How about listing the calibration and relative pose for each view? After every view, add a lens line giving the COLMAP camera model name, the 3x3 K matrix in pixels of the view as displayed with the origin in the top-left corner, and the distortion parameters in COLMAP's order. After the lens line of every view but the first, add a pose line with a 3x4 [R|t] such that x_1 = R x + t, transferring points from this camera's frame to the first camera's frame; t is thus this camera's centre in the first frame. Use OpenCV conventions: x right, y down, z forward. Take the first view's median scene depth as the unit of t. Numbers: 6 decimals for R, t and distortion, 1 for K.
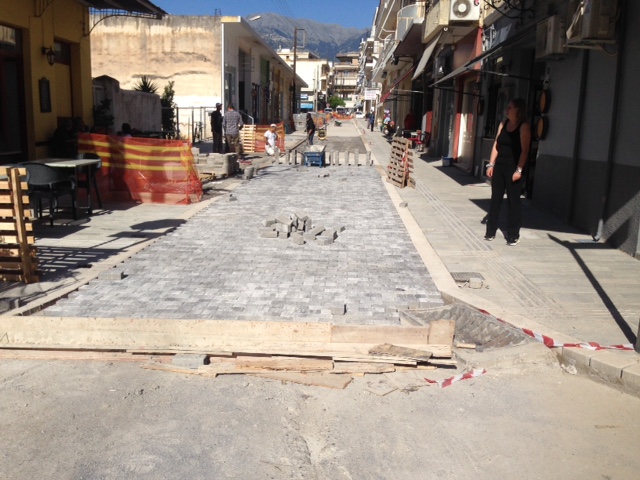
lens RADIAL K [[587.5, 0, 320.0], [0, 587.5, 240.0], [0, 0, 1]] dist [0.129345, -0.175369]
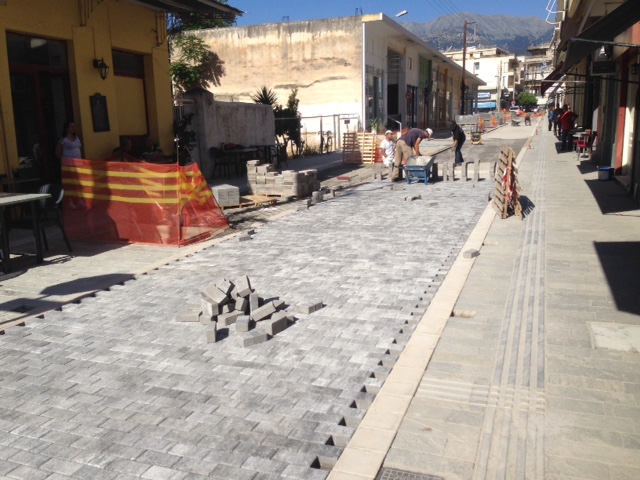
lens RADIAL K [[587.5, 0, 320.0], [0, 587.5, 240.0], [0, 0, 1]] dist [0.129345, -0.175369]
pose [[0.952714, 0.018065, -0.303332, 0.058197], [-0.019959, 0.999796, -0.003145, -0.022121], [0.303213, 0.009051, 0.952880, 0.101259]]
